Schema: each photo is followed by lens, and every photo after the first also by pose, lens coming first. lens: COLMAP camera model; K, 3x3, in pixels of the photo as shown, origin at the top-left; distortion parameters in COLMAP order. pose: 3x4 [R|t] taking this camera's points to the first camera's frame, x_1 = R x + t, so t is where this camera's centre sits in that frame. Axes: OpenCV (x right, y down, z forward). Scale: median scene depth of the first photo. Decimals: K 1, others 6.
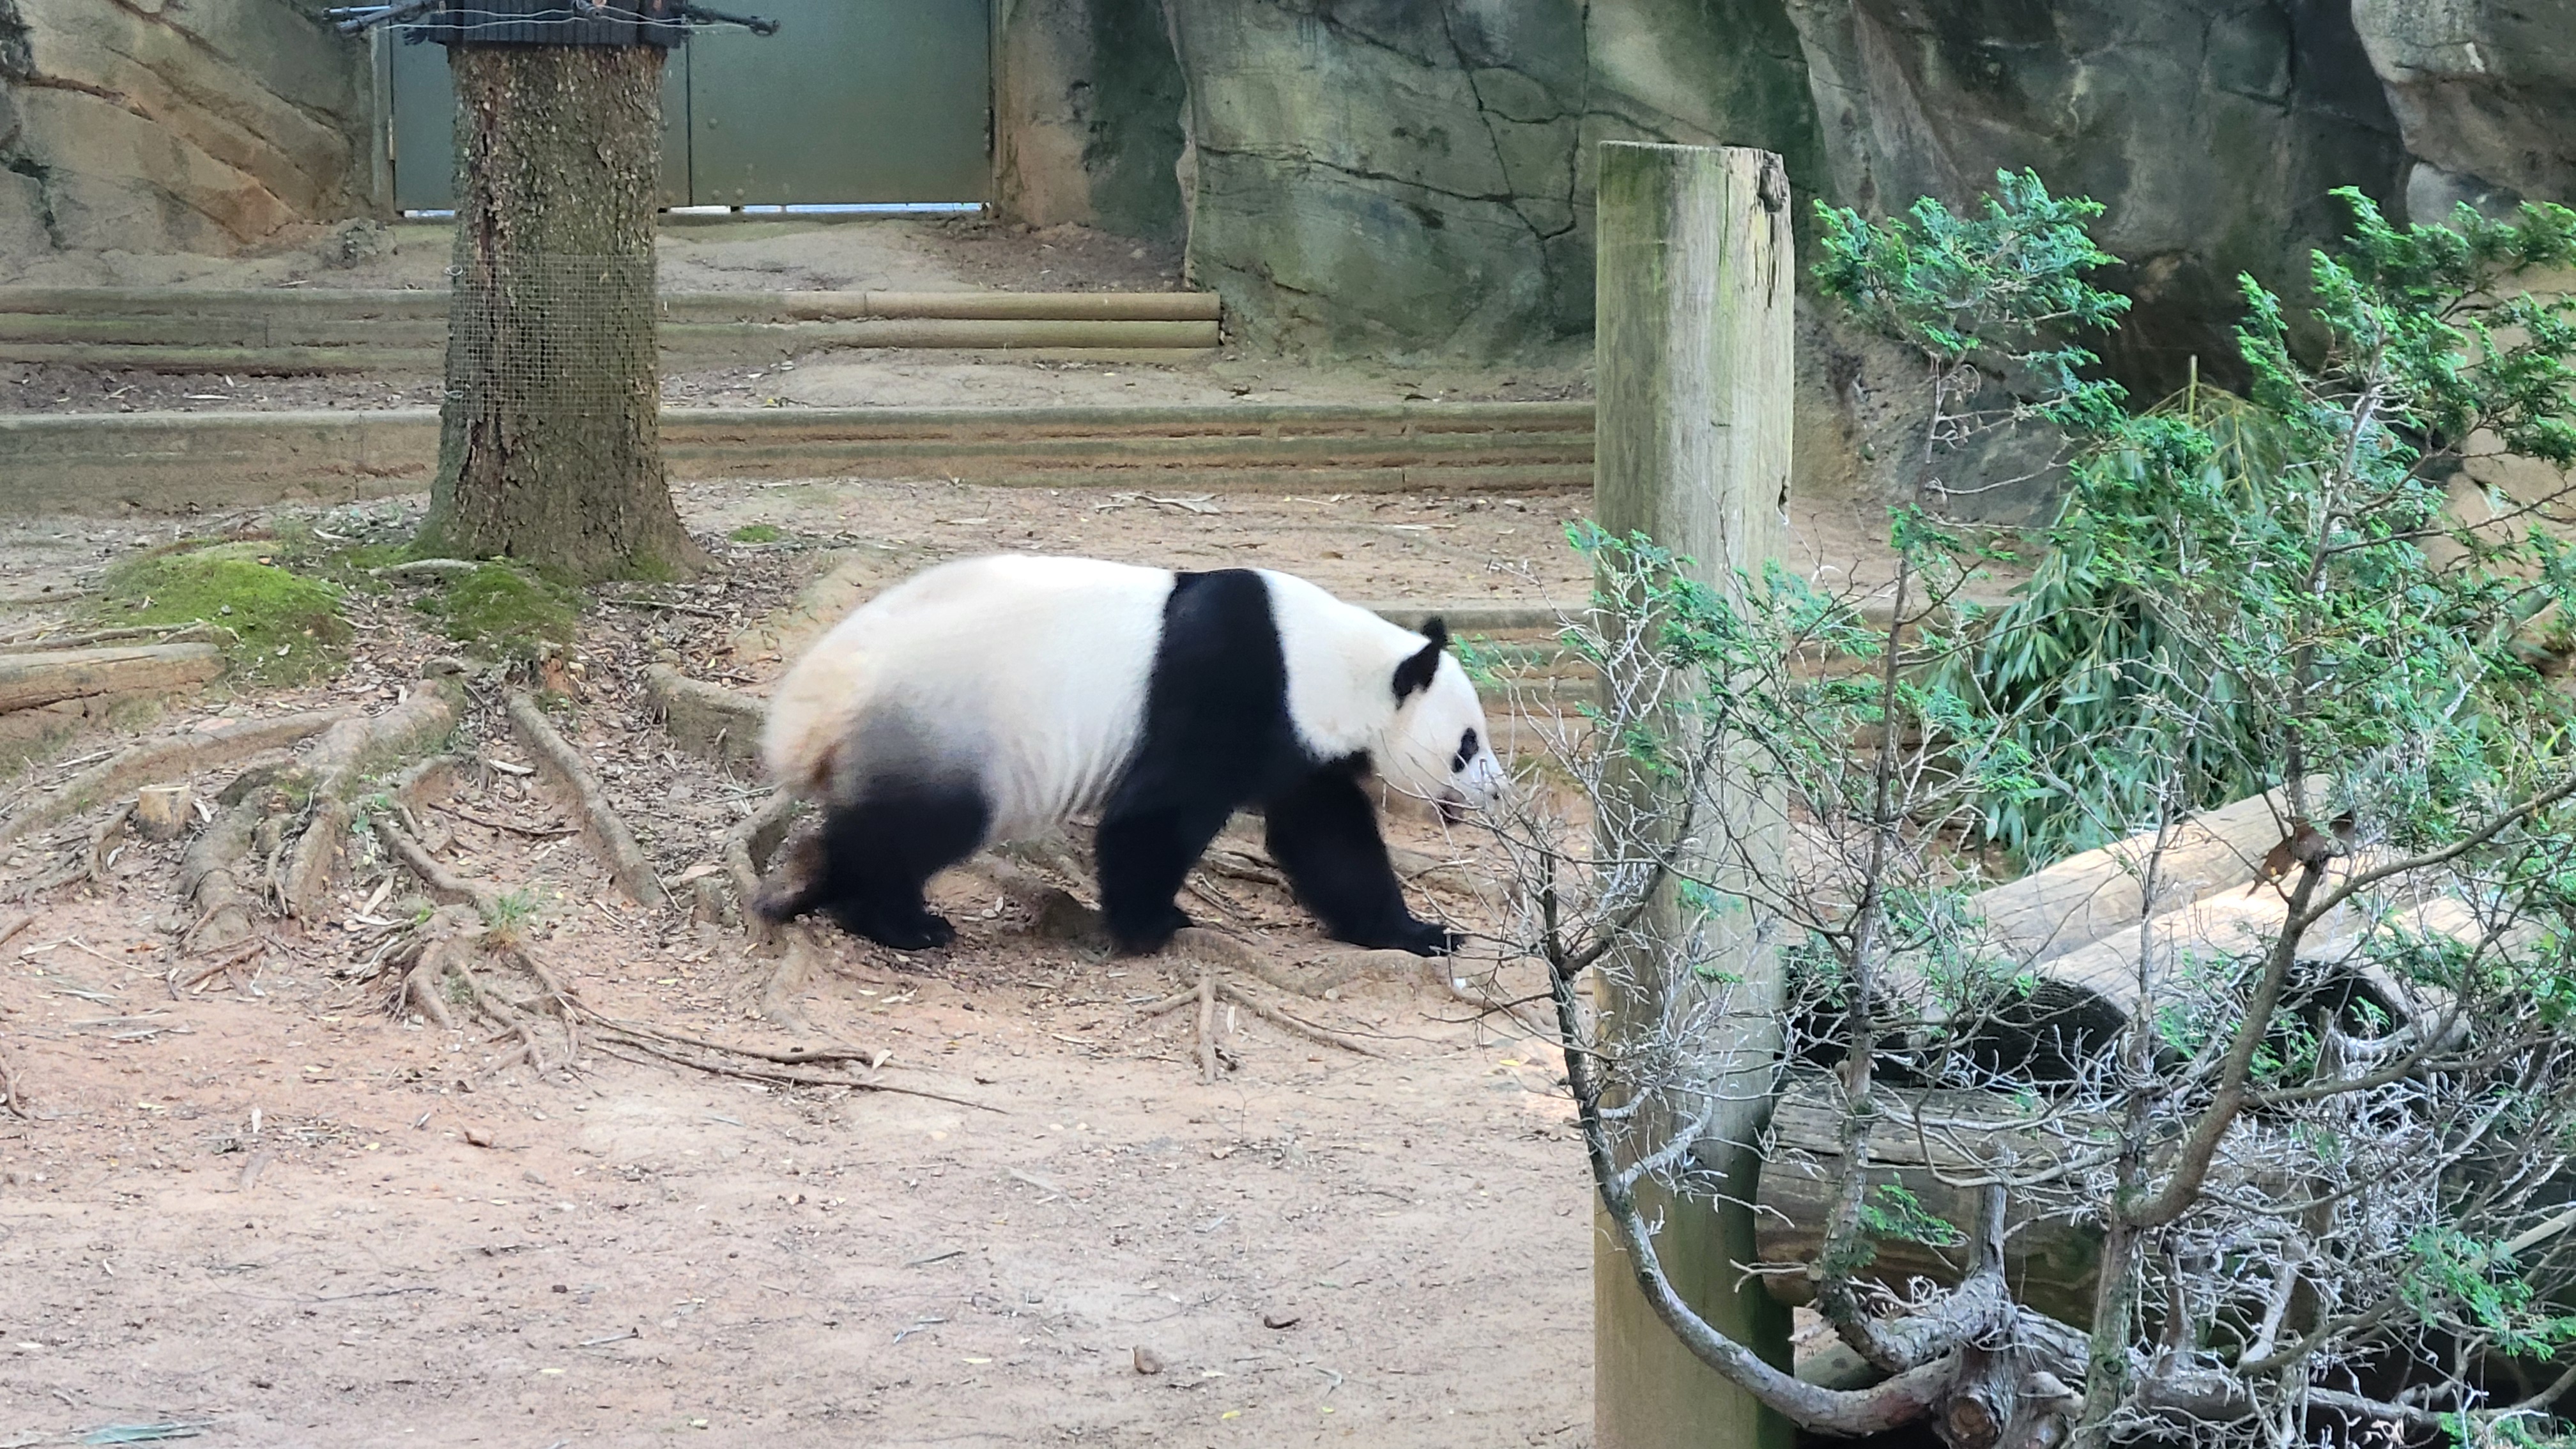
lens RADIAL K [[2063.5, 0, 1288.3], [0, 2063.5, 788.6], [0, 0, 1]] dist [0.001516, 0.001341]
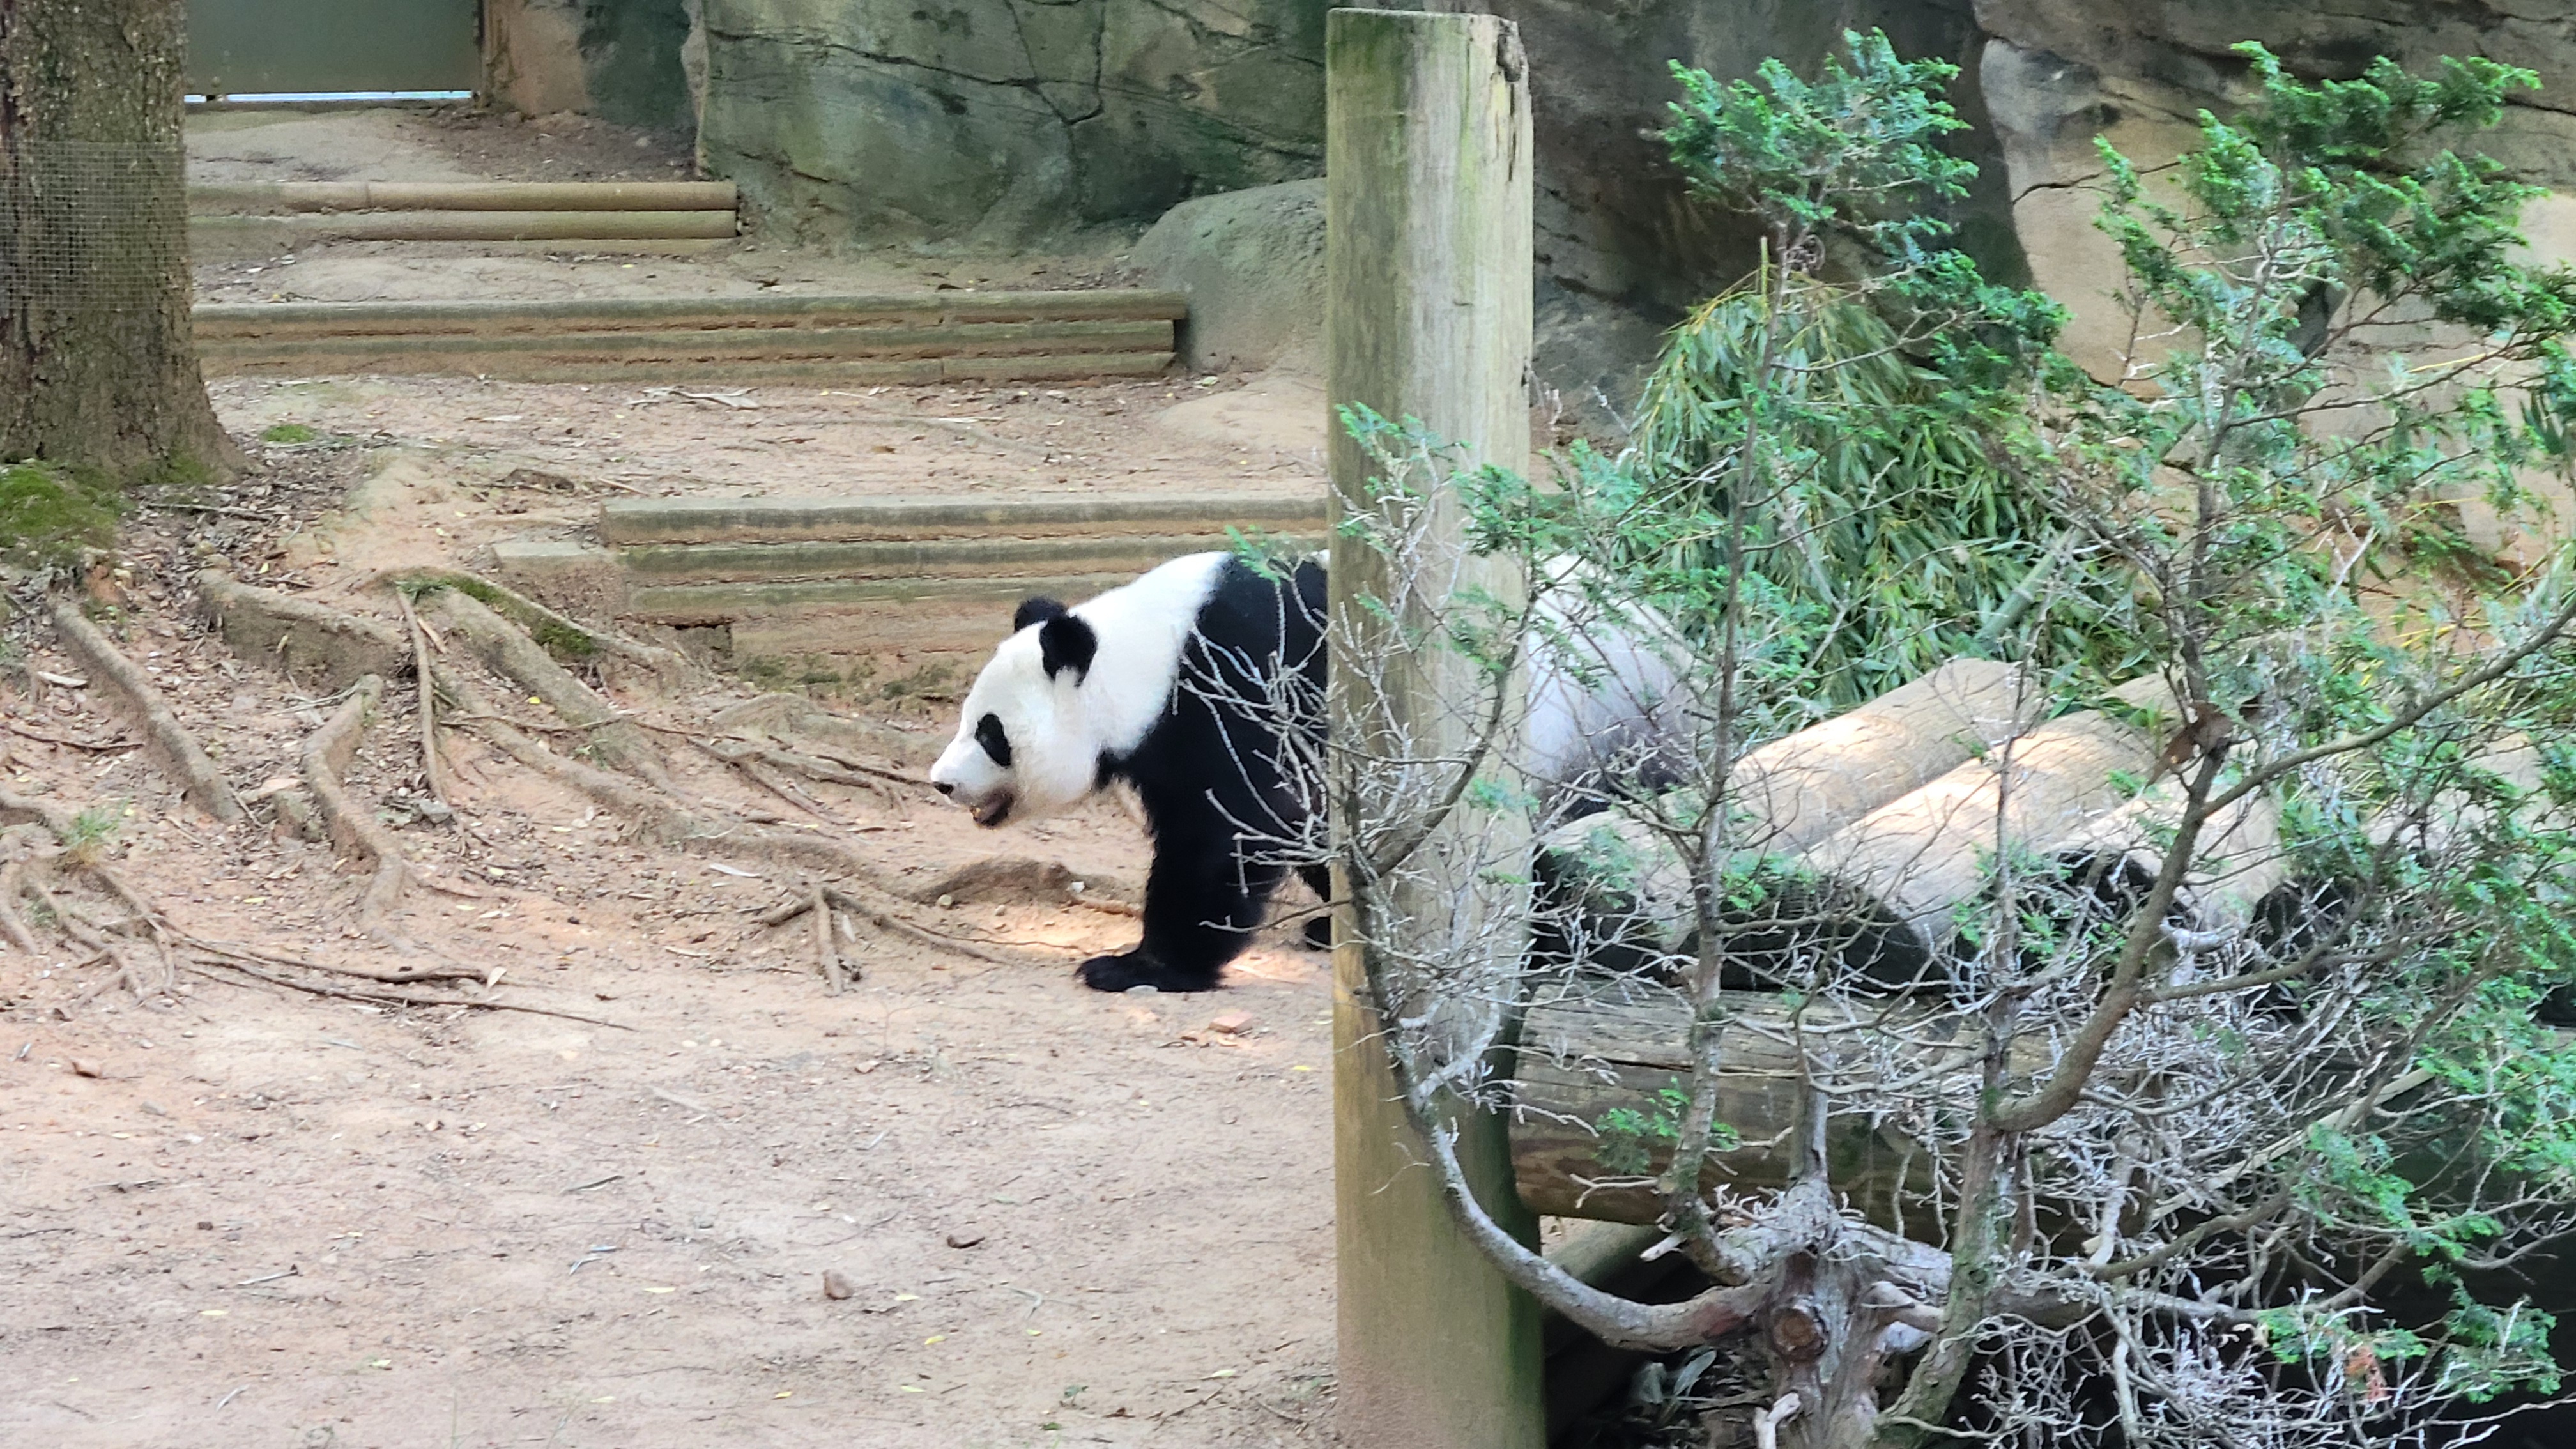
lens RADIAL K [[2201.2, 0, 1288.0], [0, 2201.2, 724.5], [0, 0, 1]] dist [0.001874, 0.012154]
pose [[0.999223, -0.015585, 0.036190, 0.135432], [0.014993, 0.999750, 0.016580, 0.001876], [-0.036439, -0.016024, 0.999207, -0.037894]]
